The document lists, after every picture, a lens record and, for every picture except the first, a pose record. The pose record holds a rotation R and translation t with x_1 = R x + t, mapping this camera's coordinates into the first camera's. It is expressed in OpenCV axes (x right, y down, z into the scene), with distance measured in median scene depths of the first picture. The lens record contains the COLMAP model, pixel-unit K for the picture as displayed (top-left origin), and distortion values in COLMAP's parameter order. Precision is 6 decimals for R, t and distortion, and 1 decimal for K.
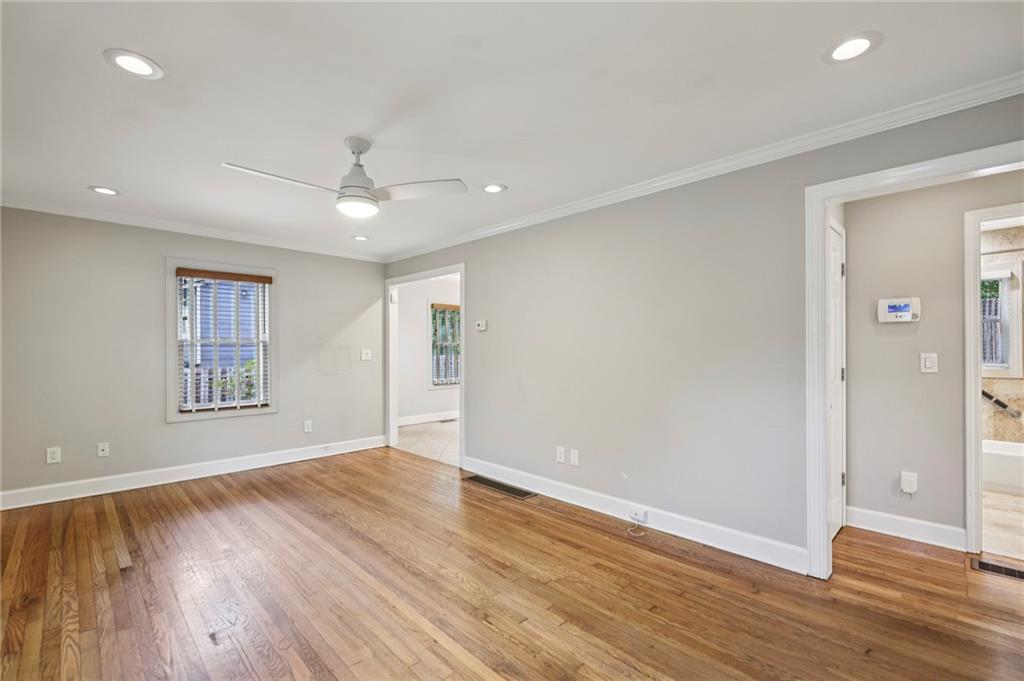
lens RADIAL K [[442.1, 0, 508.1], [0, 442.1, 348.3], [0, 0, 1]] dist [0.006161, -0.000662]
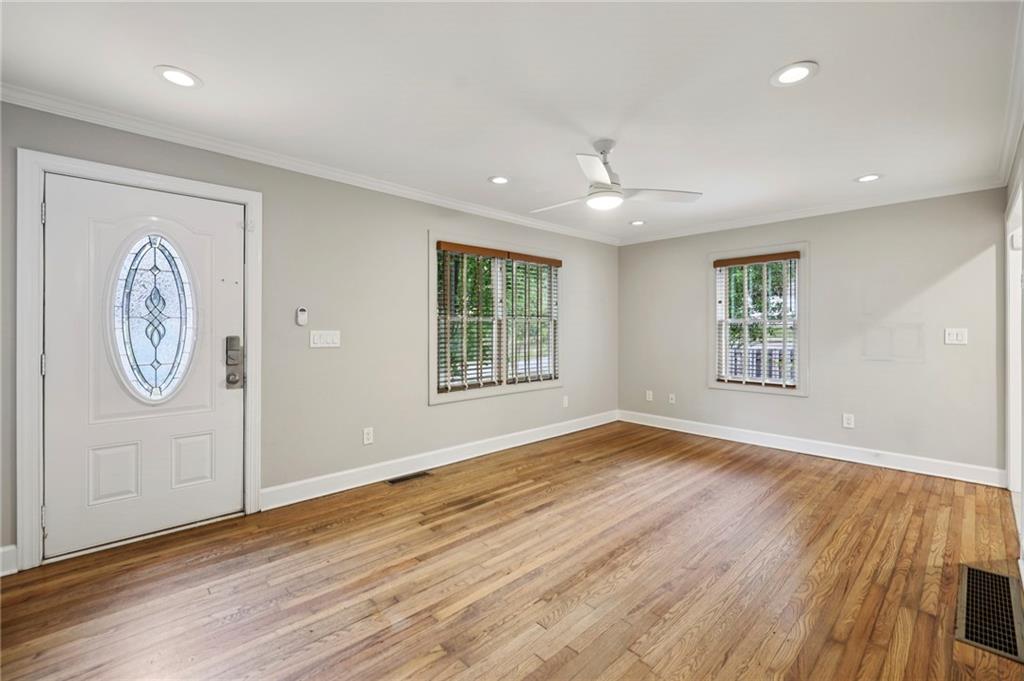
lens RADIAL K [[442.1, 0, 515.0], [0, 442.1, 330.2], [0, 0, 1]] dist [0.006161, -0.000662]
pose [[-0.012442, 0.003461, -0.999917, 0.517409], [0.003897, 0.999987, 0.003413, 0.002487], [0.999915, -0.003854, -0.012455, 0.524926]]
